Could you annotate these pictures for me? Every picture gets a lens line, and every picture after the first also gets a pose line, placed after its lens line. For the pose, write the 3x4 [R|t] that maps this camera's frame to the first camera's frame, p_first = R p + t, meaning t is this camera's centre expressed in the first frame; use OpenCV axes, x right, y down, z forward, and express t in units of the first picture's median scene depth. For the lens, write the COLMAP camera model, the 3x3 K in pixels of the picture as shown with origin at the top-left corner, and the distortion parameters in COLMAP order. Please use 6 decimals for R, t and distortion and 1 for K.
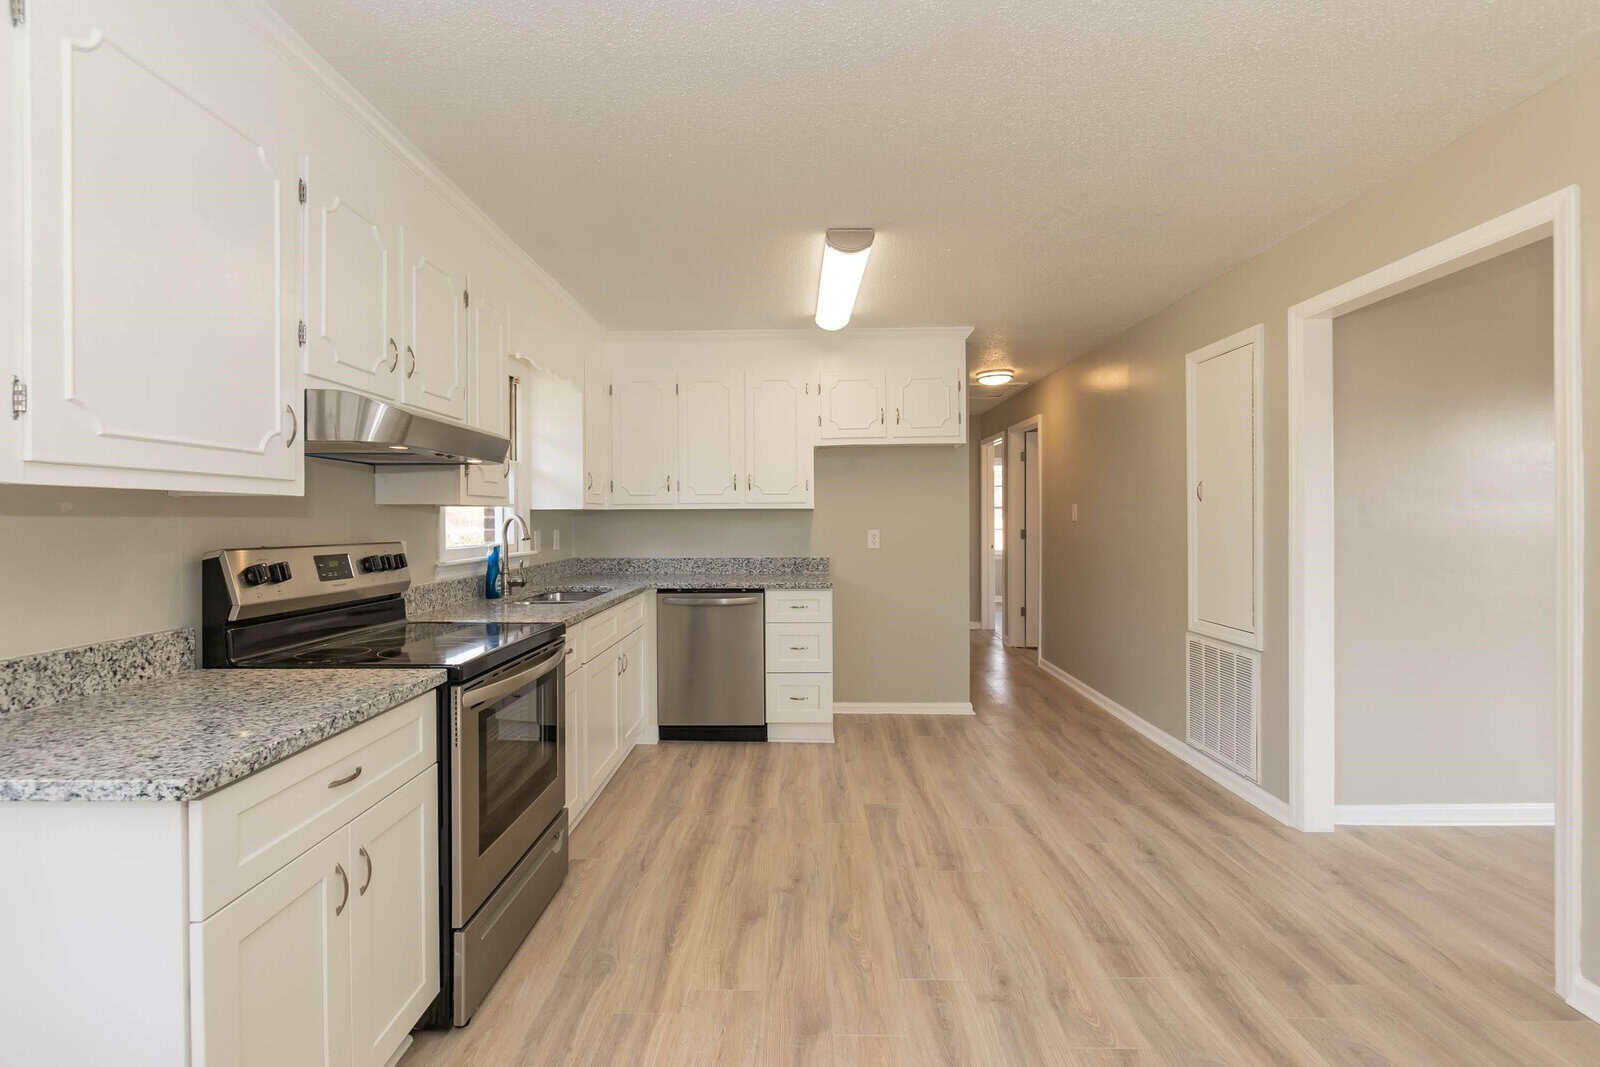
lens RADIAL K [[688.6, 0, 795.1], [0, 688.6, 520.9], [0, 0, 1]] dist [-0.003375, 0.000131]
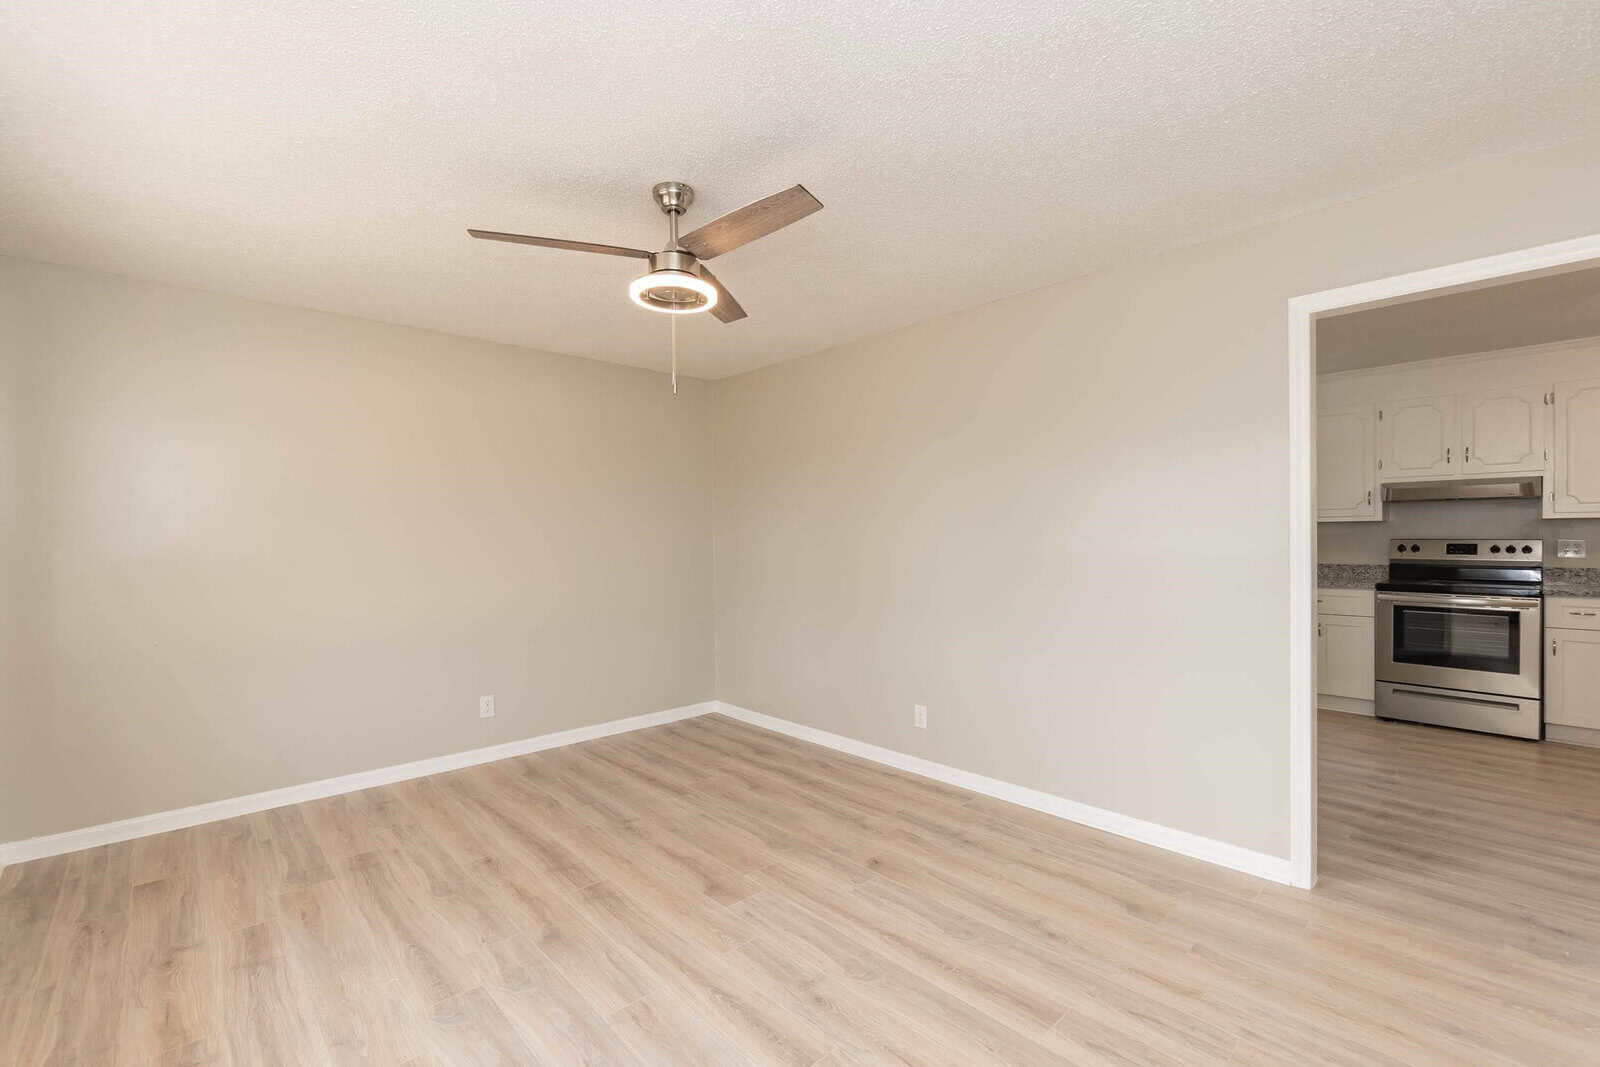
lens RADIAL K [[698.9, 0, 800.7], [0, 698.9, 542.2], [0, 0, 1]] dist [-0.001487, -0.000306]
pose [[-0.719149, 0.020246, -0.694560, 1.878165], [0.012659, 0.999791, 0.016036, -0.014266], [0.694740, 0.002740, -0.719256, 0.862692]]
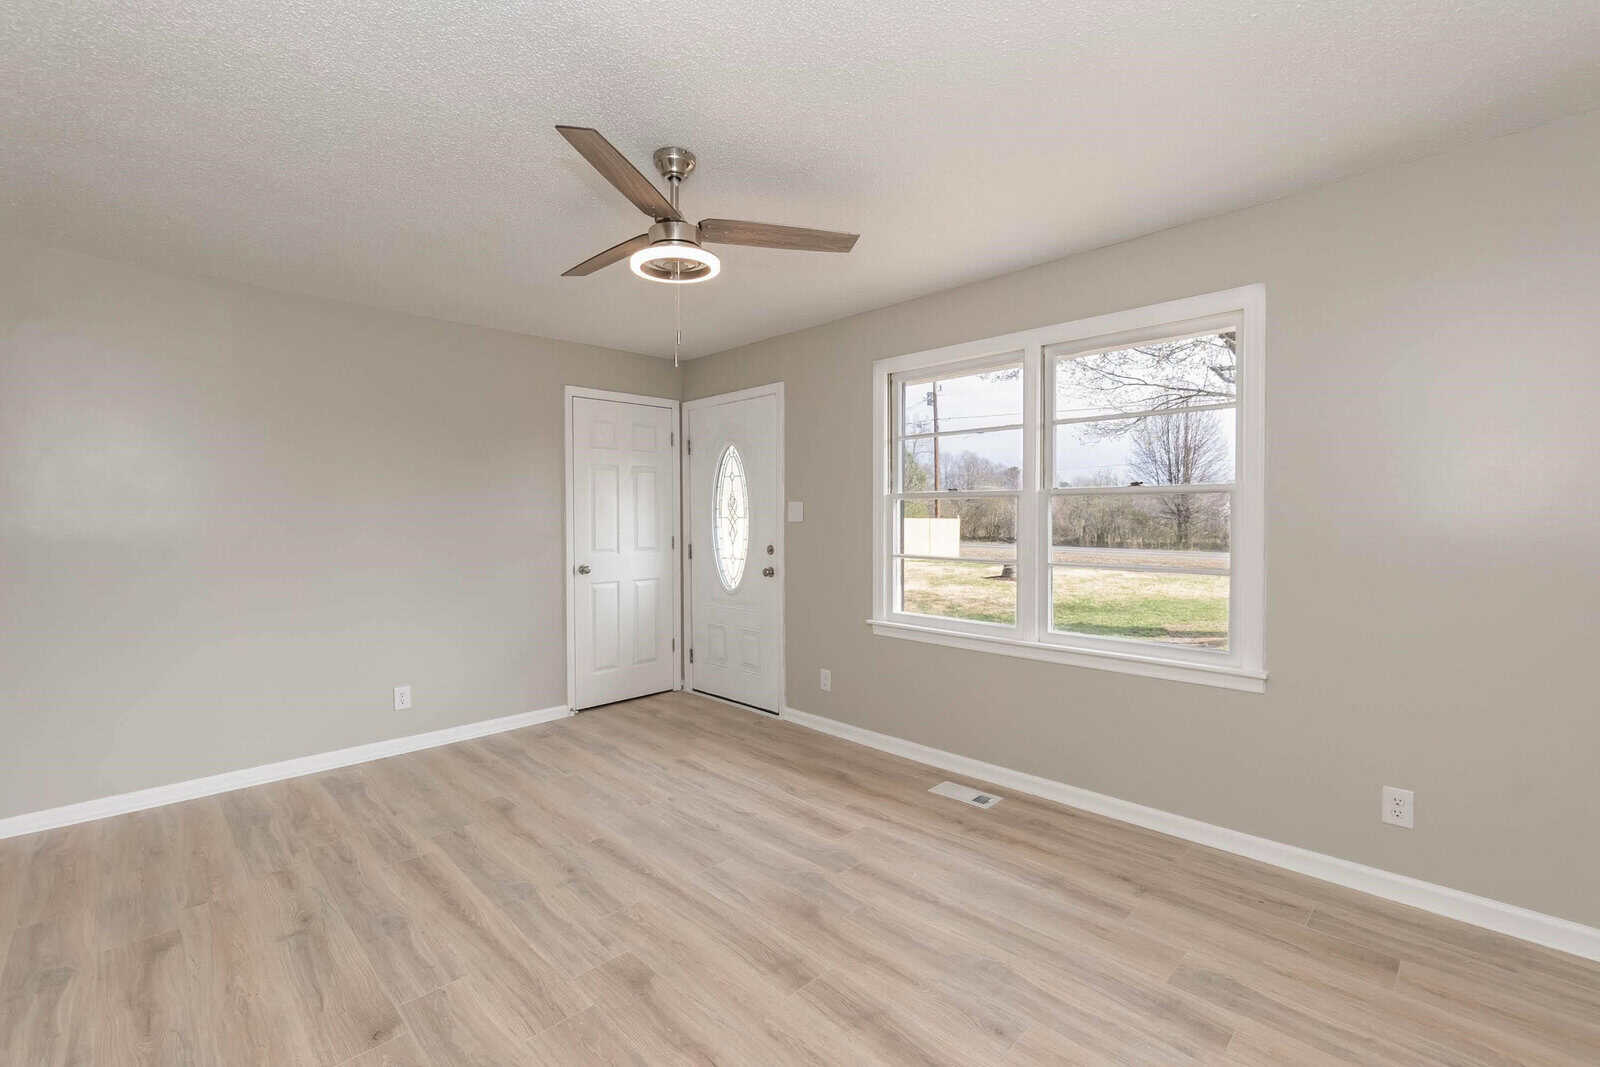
lens RADIAL K [[688.6, 0, 795.1], [0, 688.6, 520.9], [0, 0, 1]] dist [-0.003375, 0.000131]
pose [[0.693772, 0.001847, 0.720192, 0.897106], [0.001863, 0.999989, -0.004359, 0.000662], [-0.720192, 0.004366, 0.693761, -0.532156]]
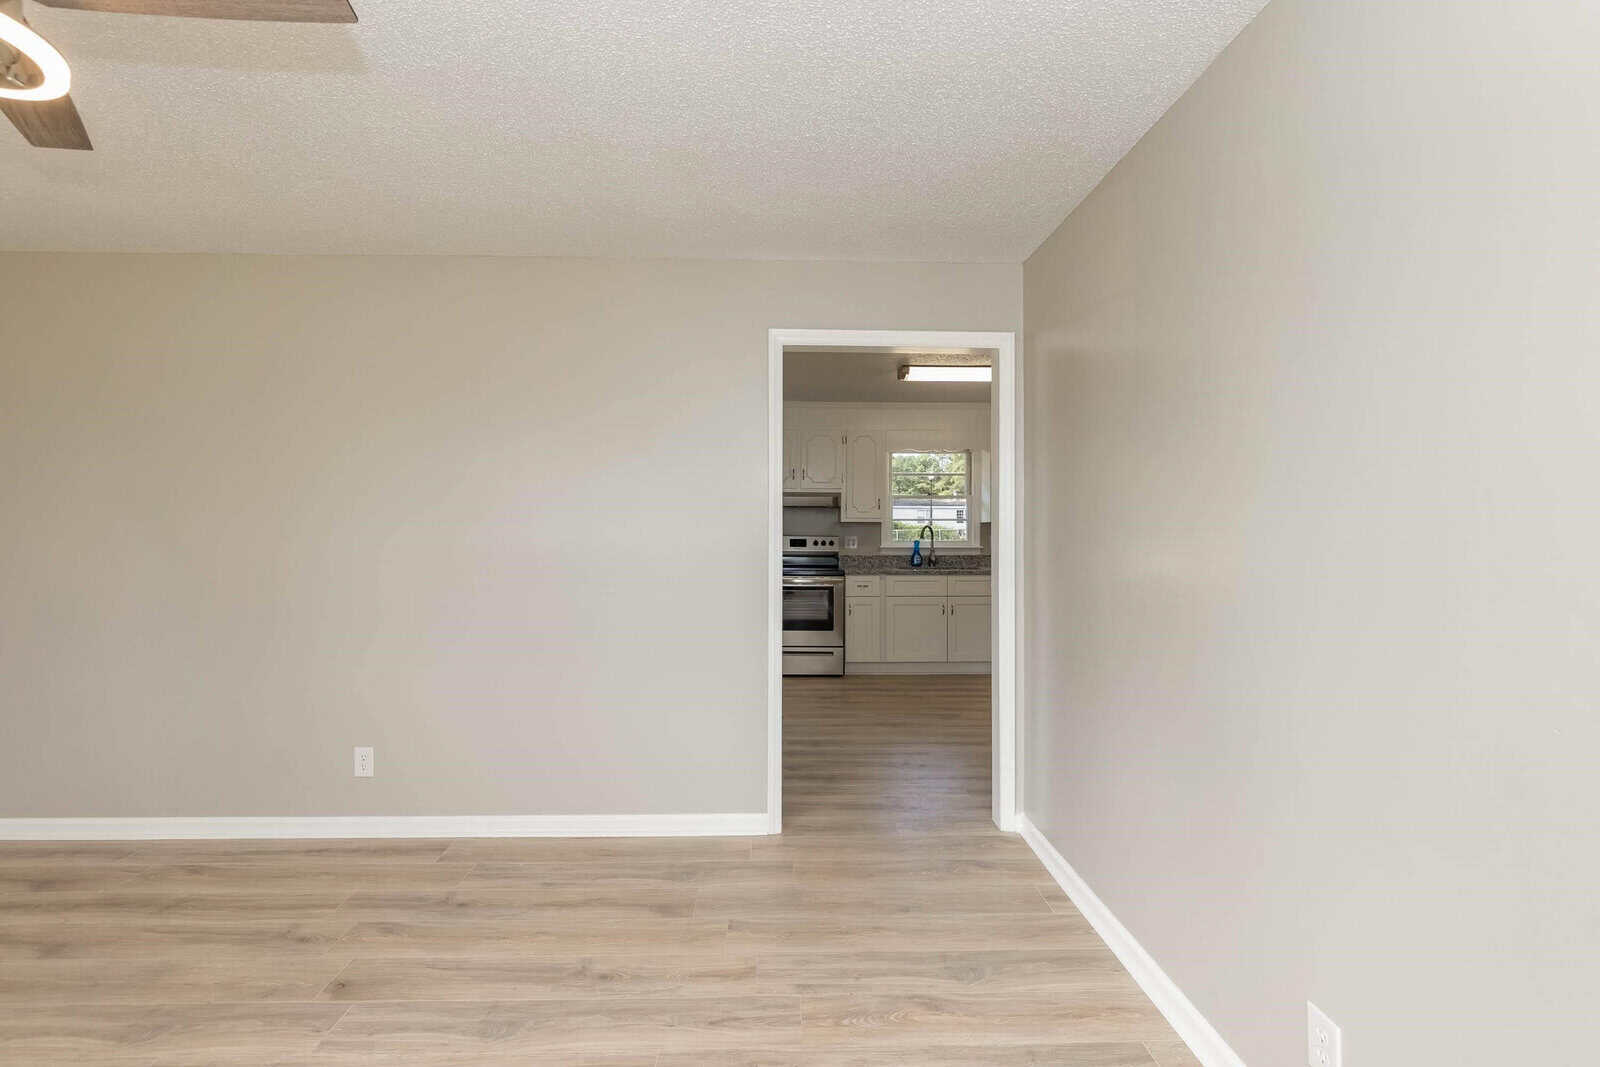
lens RADIAL K [[688.6, 0, 795.1], [0, 688.6, 520.9], [0, 0, 1]] dist [-0.003375, 0.000131]
pose [[0.046539, -0.004305, -0.998907, 1.835379], [-0.008093, 0.999956, -0.004686, -0.012346], [0.998884, 0.008302, 0.046503, 0.635783]]
